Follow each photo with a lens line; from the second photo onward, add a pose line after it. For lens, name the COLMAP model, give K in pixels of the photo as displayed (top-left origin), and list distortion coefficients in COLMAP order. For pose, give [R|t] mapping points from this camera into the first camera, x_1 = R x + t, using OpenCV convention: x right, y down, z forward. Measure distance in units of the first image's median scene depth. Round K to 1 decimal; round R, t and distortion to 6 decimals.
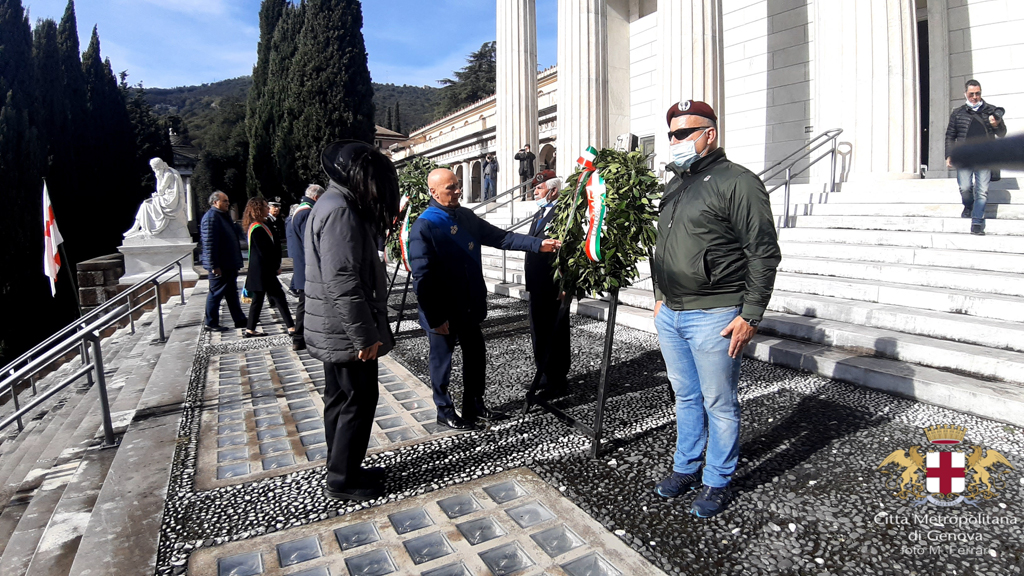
lens RADIAL K [[503.0, 0, 512.0], [0, 503.0, 288.0], [0, 0, 1]] dist [-0.079972, -0.009544]
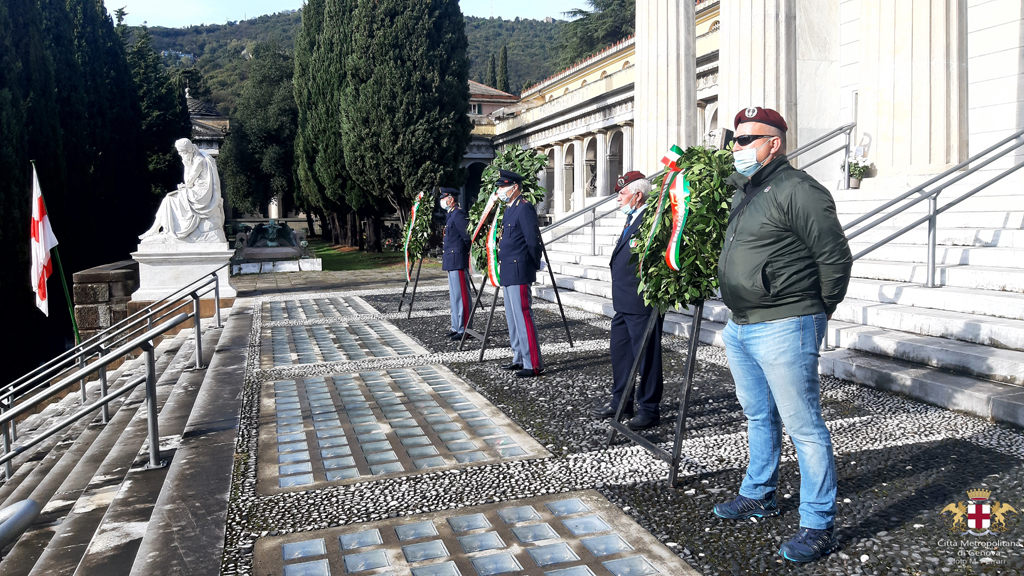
lens RADIAL K [[804.9, 0, 512.0], [0, 804.9, 288.0], [0, 0, 1]] dist [0.082223, -0.000824]
pose [[0.975587, 0.011669, -0.219304, 0.177122], [-0.022231, 0.998705, -0.045754, 0.048006], [0.218487, 0.049513, 0.974583, -0.455847]]
